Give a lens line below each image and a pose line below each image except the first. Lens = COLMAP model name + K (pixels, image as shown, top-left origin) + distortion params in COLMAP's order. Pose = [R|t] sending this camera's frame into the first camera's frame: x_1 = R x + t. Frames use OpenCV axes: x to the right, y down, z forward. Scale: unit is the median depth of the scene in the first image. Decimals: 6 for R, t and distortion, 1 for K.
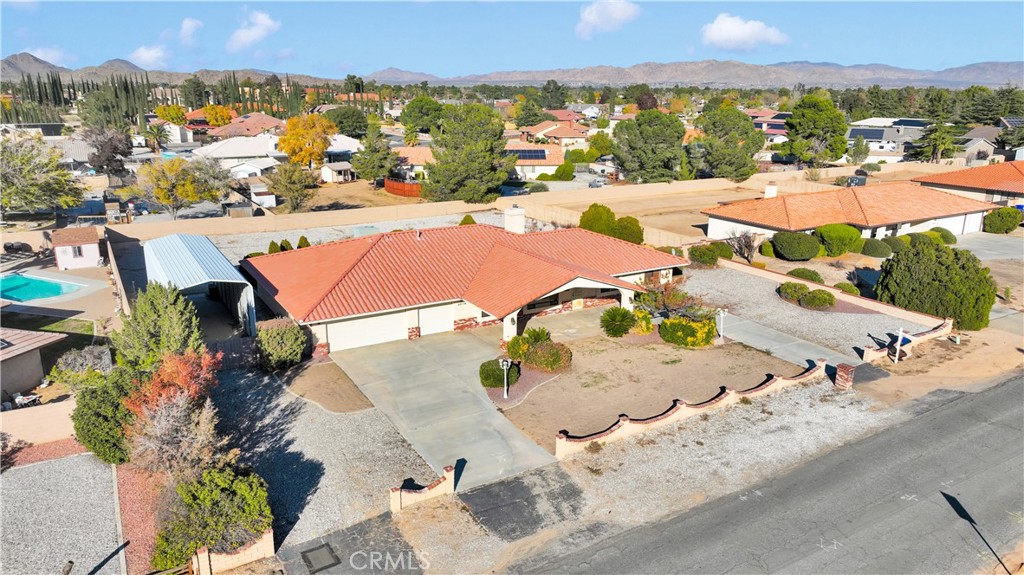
lens RADIAL K [[723.7, 0, 508.8], [0, 723.7, 293.7], [0, 0, 1]] dist [0.004026, 0.009798]
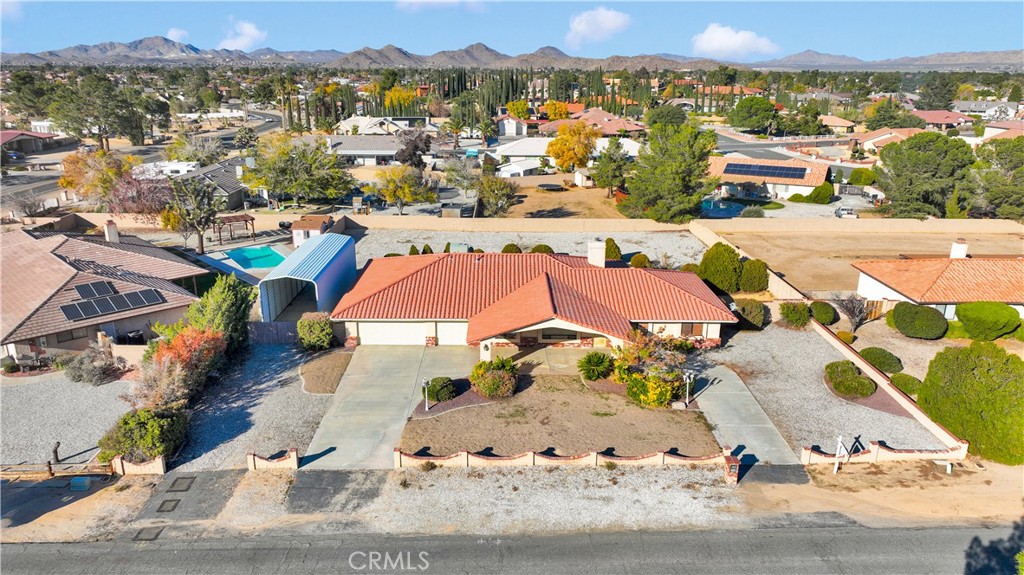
lens RADIAL K [[723.7, 0, 508.8], [0, 723.7, 293.7], [0, 0, 1]] dist [0.004026, 0.009798]
pose [[0.863547, 0.150748, -0.481208, 0.544227], [-0.141035, 0.988389, 0.056540, -0.109531], [0.484144, 0.019042, 0.874781, 0.015924]]
